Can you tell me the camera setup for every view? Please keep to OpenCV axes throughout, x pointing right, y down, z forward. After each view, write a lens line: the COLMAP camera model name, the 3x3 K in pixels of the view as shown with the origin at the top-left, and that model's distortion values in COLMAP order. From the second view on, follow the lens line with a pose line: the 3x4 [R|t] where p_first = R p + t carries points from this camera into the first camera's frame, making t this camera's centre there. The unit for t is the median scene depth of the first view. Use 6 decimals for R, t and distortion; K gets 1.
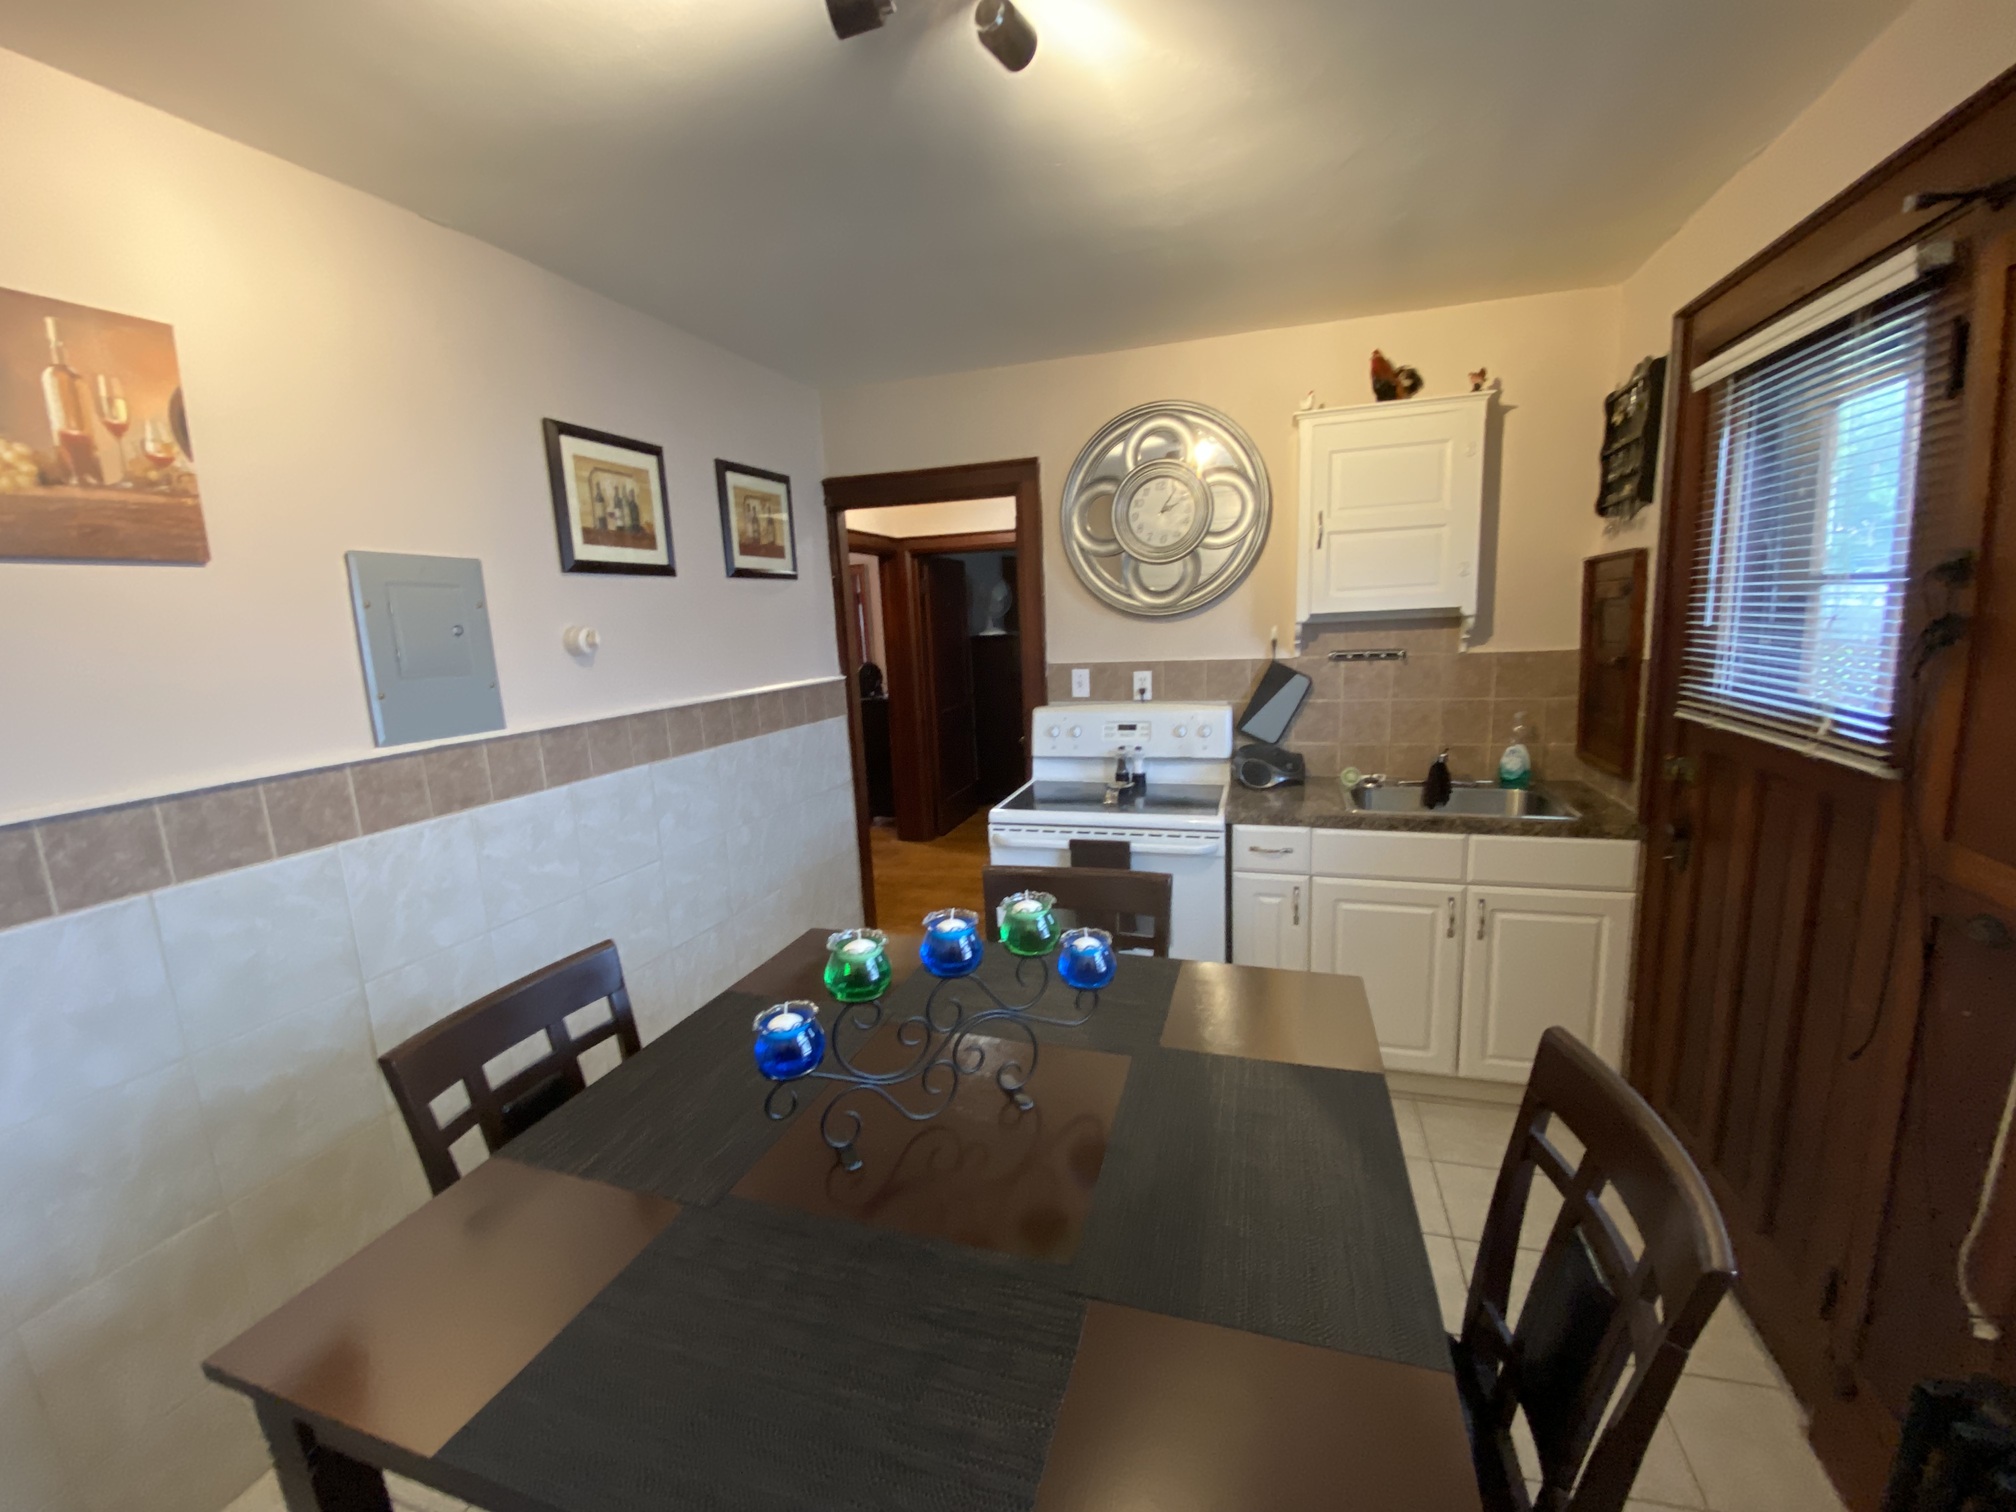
lens RADIAL K [[815.4, 0, 1005.0], [0, 815.4, 764.2], [0, 0, 1]] dist [0.028121, -0.022667]
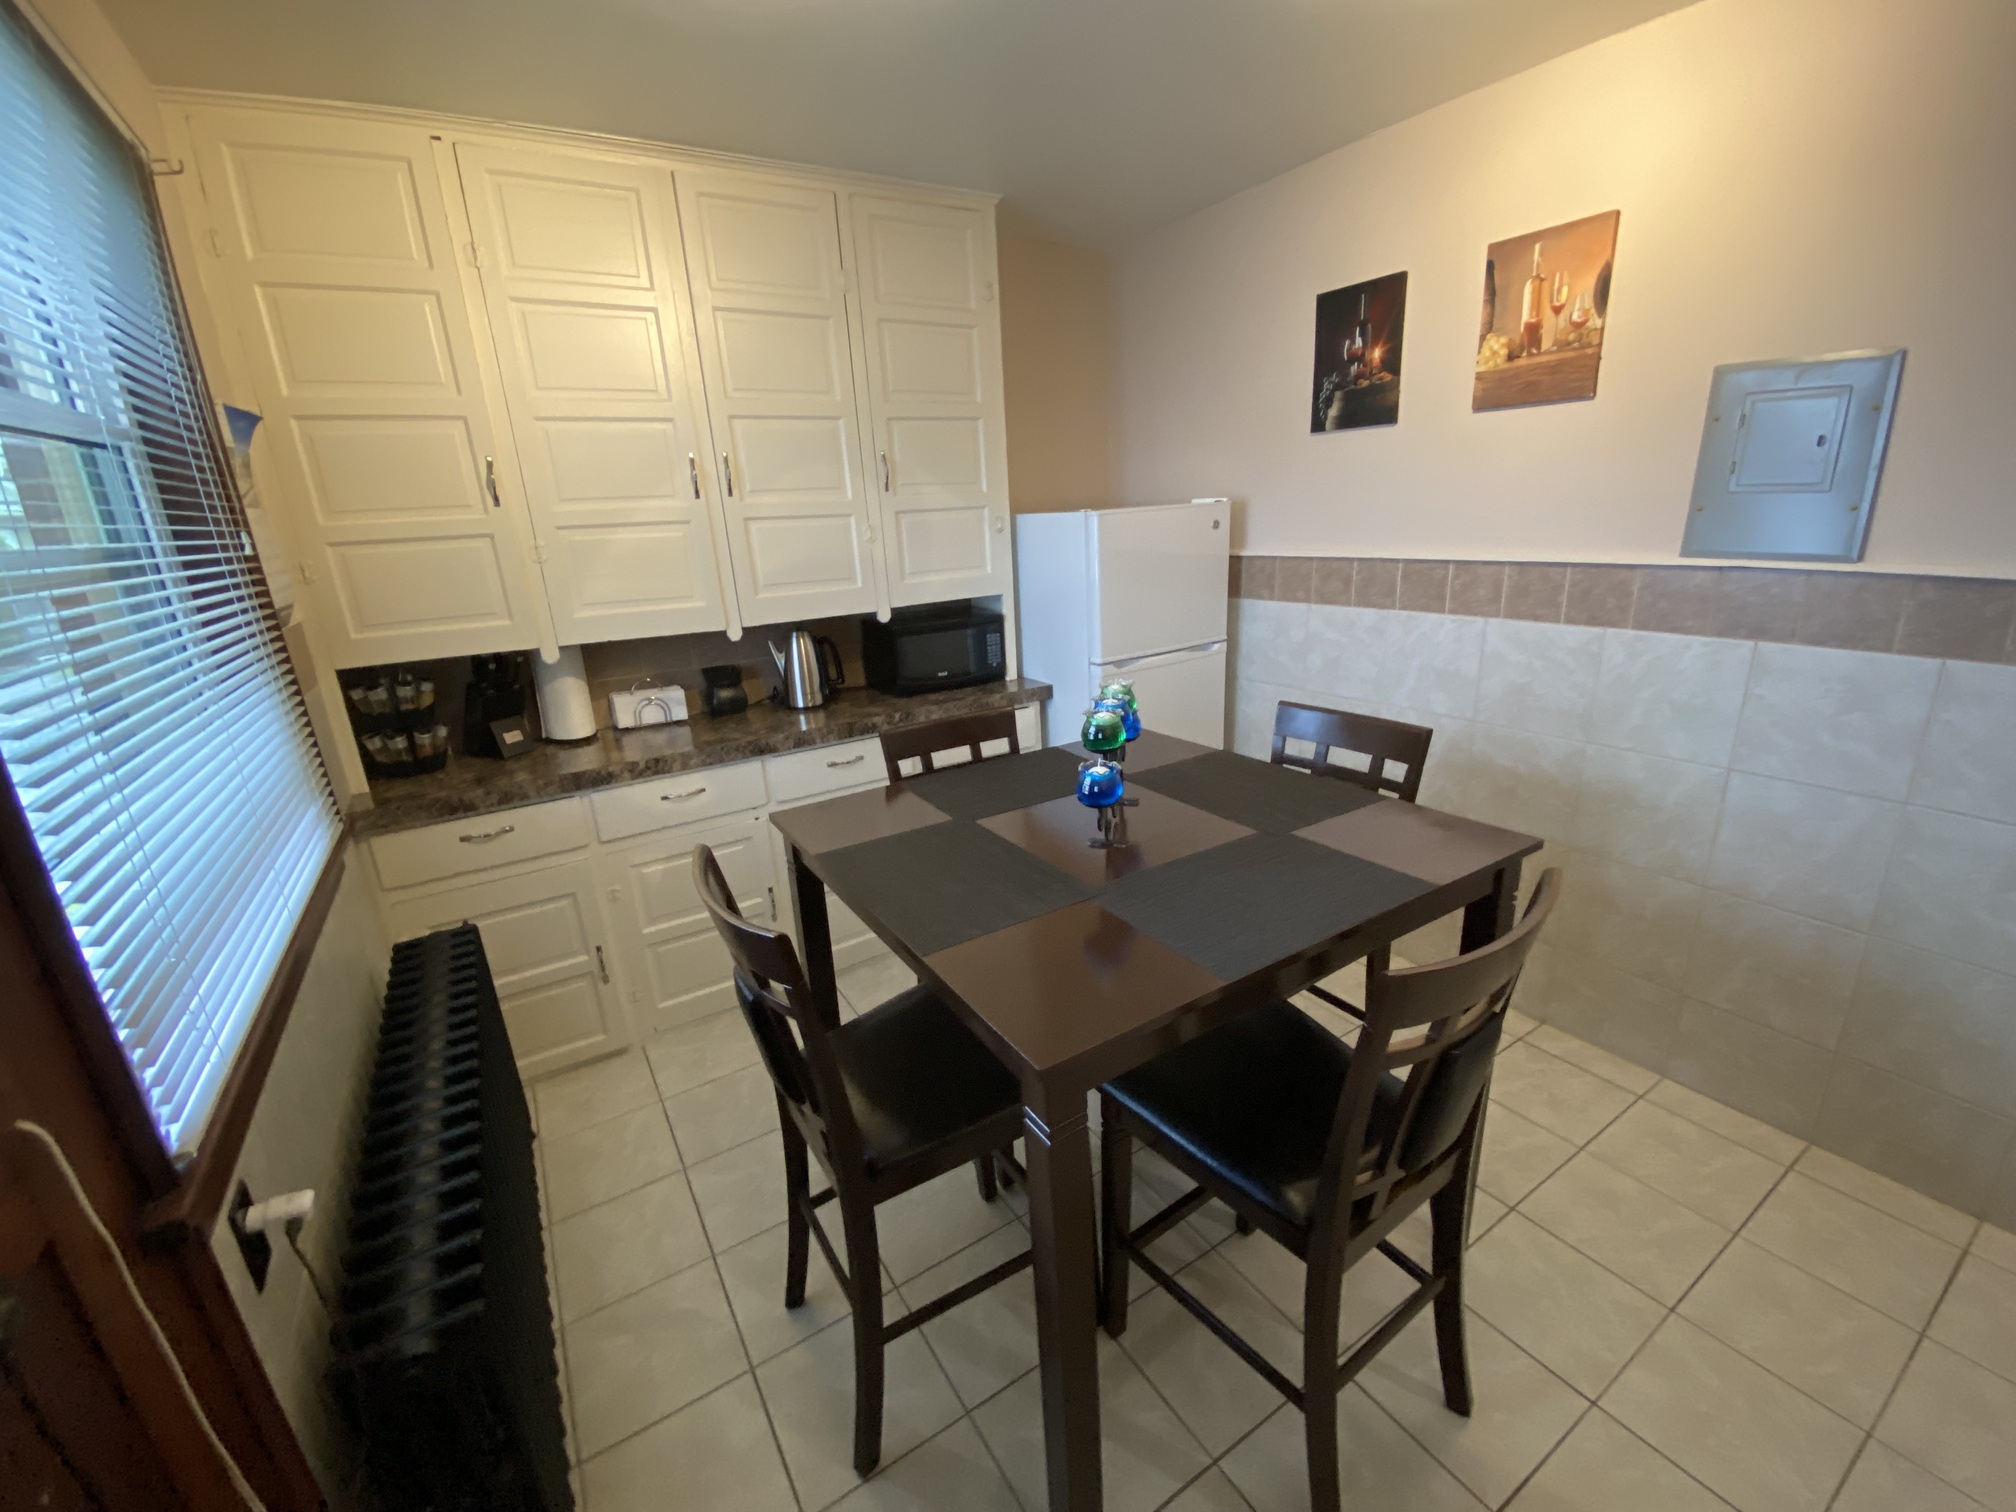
lens RADIAL K [[815.4, 0, 1005.0], [0, 815.4, 764.2], [0, 0, 1]] dist [0.028121, -0.022667]
pose [[-0.646727, 0.302335, -0.700241, 0.846406], [-0.057179, 0.896281, 0.439786, -0.255028], [0.760575, 0.324460, -0.562362, 1.283371]]
